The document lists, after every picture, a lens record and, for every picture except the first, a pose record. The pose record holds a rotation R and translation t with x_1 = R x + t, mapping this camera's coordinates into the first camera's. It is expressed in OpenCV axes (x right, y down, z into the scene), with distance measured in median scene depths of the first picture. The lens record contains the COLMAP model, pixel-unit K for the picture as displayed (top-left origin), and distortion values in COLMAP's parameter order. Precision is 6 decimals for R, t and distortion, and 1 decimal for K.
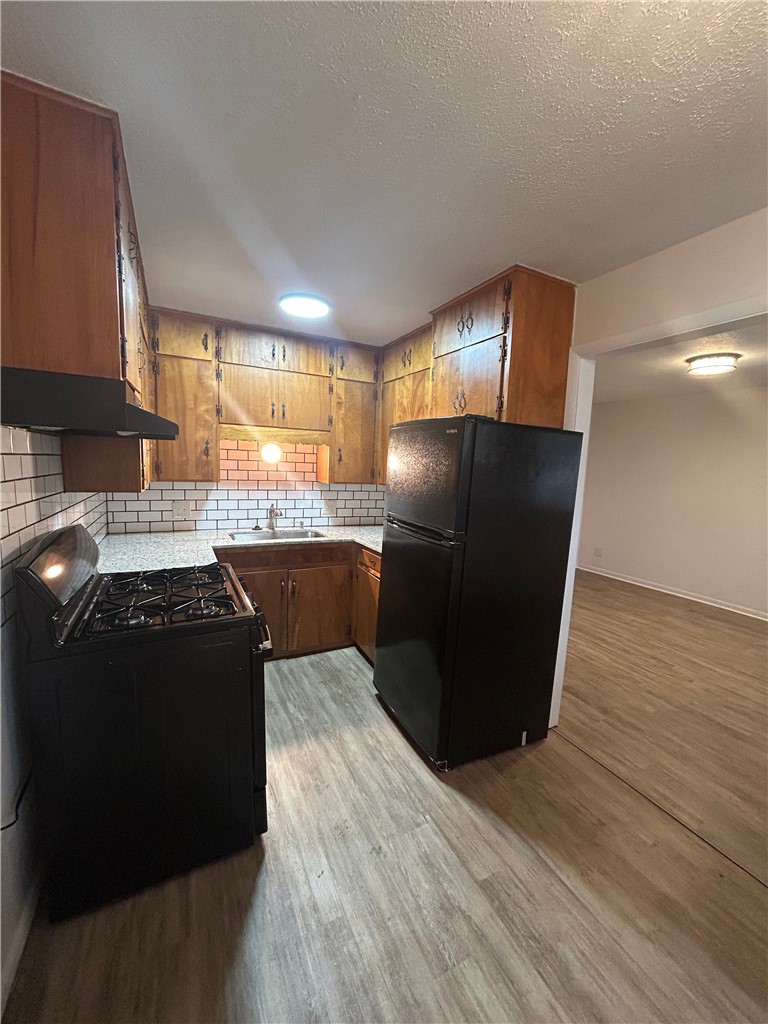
lens RADIAL K [[398.5, 0, 384.0], [0, 398.5, 512.0], [0, 0, 1]] dist [0.001998, -0.000080]
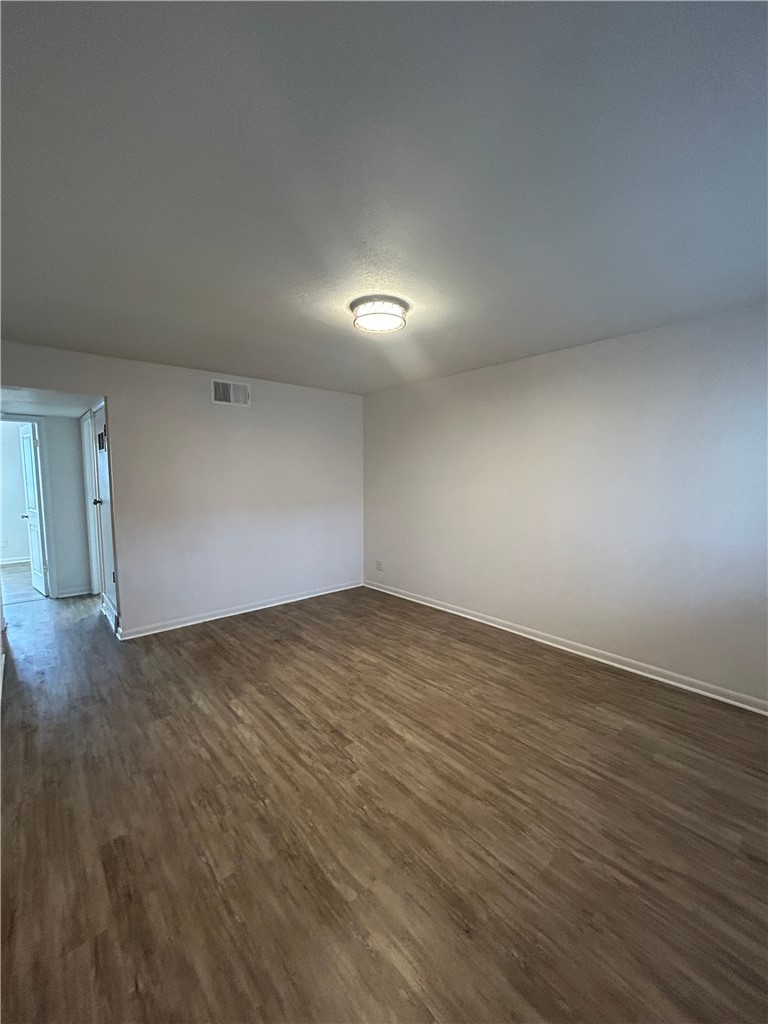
lens RADIAL K [[409.3, 0, 384.0], [0, 409.3, 512.0], [0, 0, 1]] dist [0.000865, 0.000108]
pose [[0.965247, -0.058450, 0.254718, 0.643596], [0.065208, 0.997706, -0.018161, 0.009347], [-0.253073, 0.034139, 0.966845, 0.304330]]
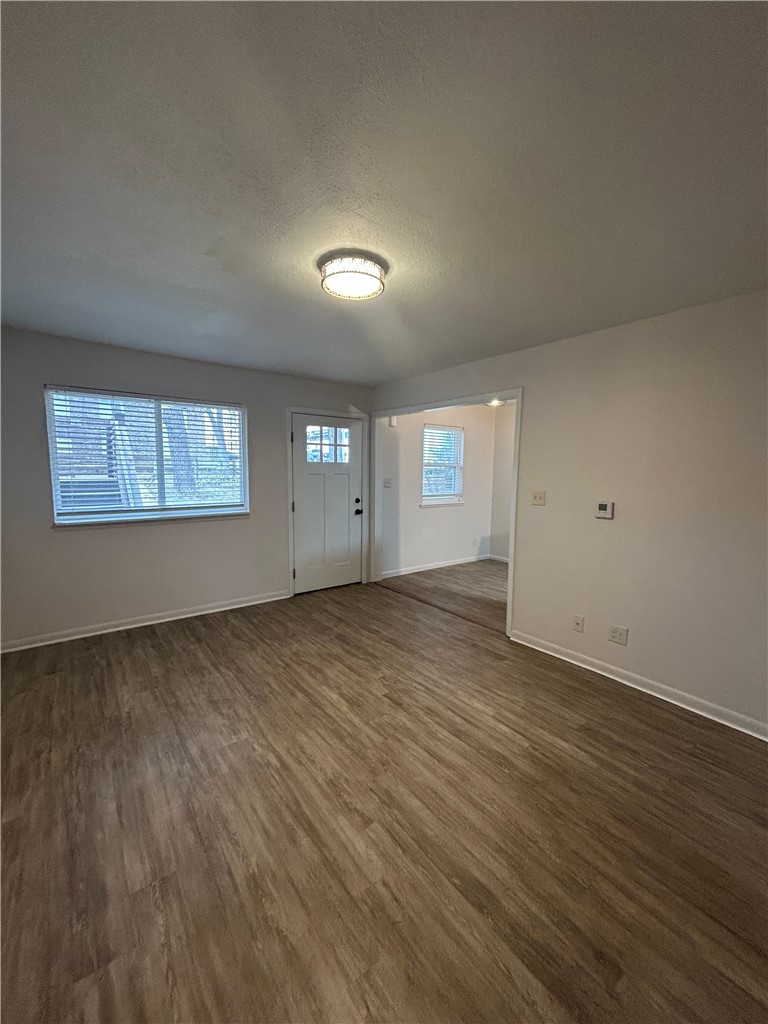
lens RADIAL K [[409.3, 0, 384.0], [0, 409.3, 512.0], [0, 0, 1]] dist [0.000865, 0.000108]
pose [[-0.979891, -0.029018, -0.197415, 0.927434], [-0.072483, 0.973549, 0.216678, -0.161231], [0.185905, 0.226630, -0.956074, 1.761666]]
